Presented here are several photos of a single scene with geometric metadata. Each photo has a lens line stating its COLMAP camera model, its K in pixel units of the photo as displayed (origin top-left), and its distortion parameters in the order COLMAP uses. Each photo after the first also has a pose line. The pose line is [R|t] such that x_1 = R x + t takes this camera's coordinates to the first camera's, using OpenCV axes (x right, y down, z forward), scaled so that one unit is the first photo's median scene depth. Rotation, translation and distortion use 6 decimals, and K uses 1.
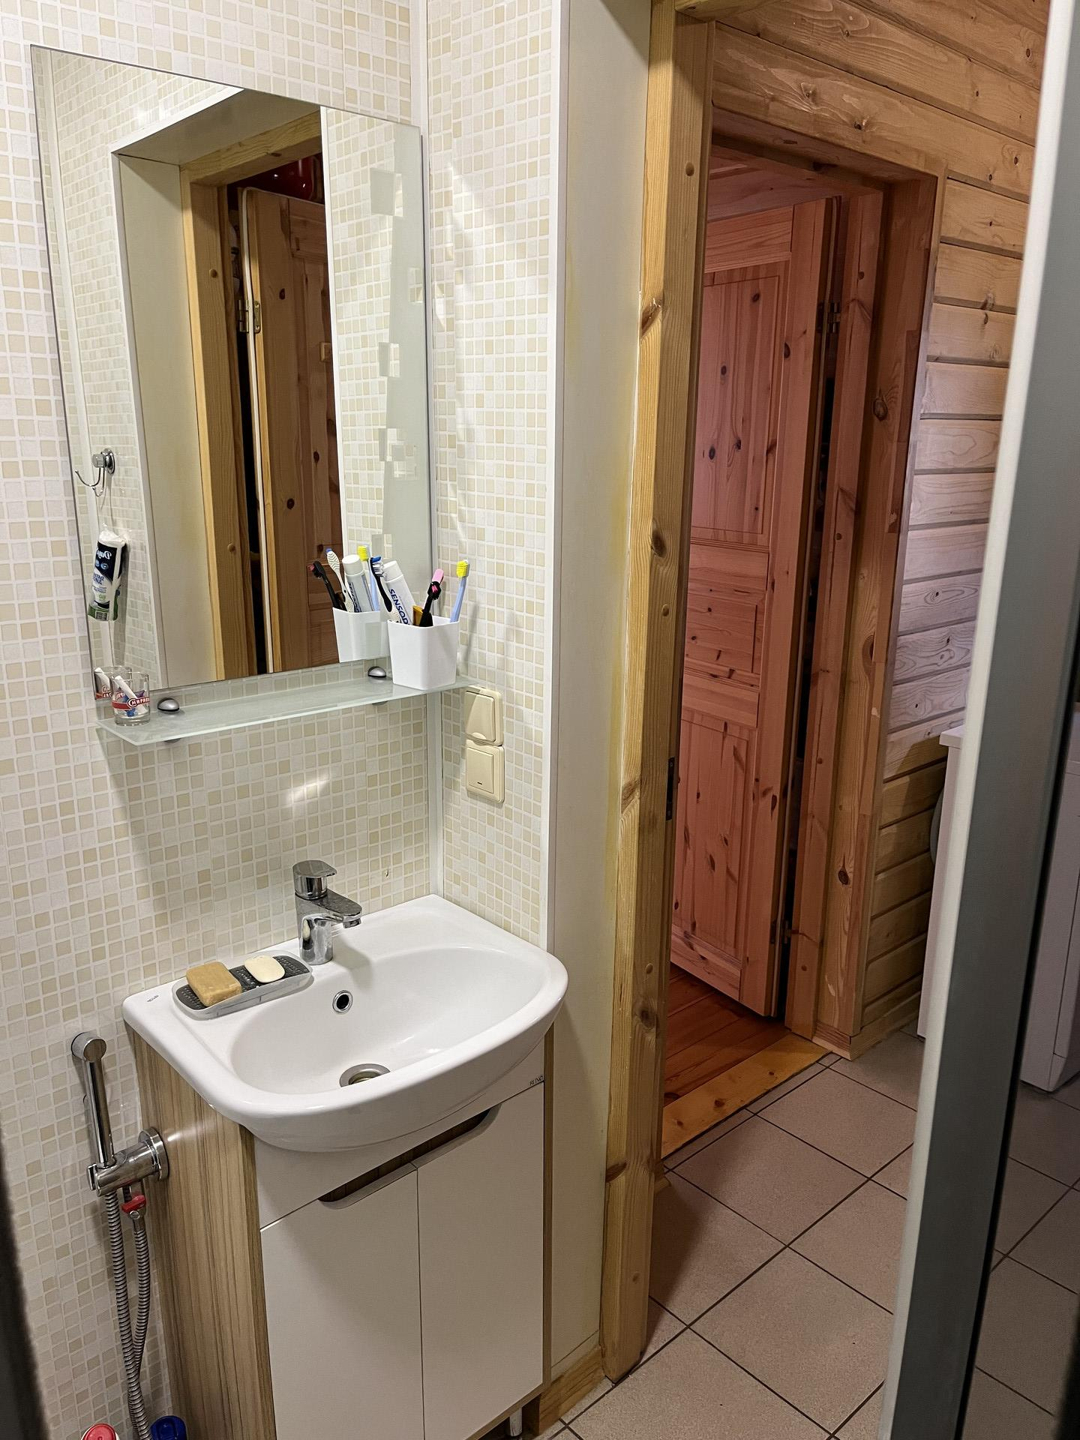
lens RADIAL K [[1087.4, 0, 540.0], [0, 1087.4, 723.6], [0, 0, 1]] dist [0.036383, -0.028378]
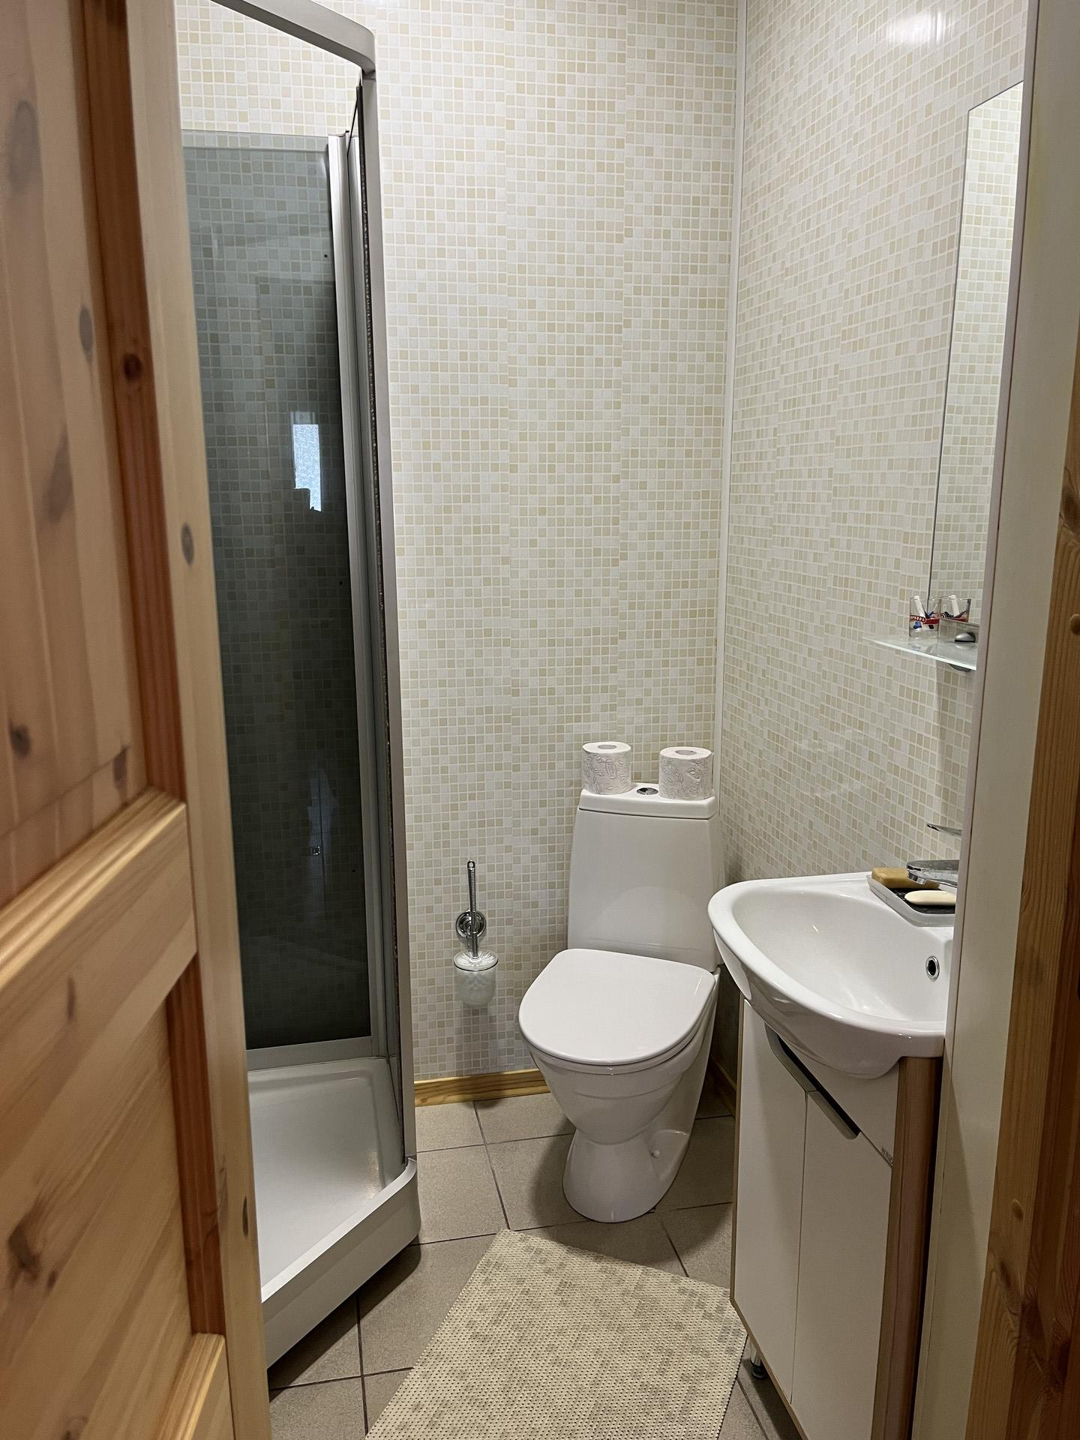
lens RADIAL K [[1087.4, 0, 540.5], [0, 1087.4, 722.3], [0, 0, 1]] dist [0.036383, -0.028378]
pose [[-0.507947, 0.166159, -0.845211, 0.881988], [-0.232953, 0.918158, 0.320498, -0.201467], [0.829291, 0.359690, -0.427668, 1.166715]]
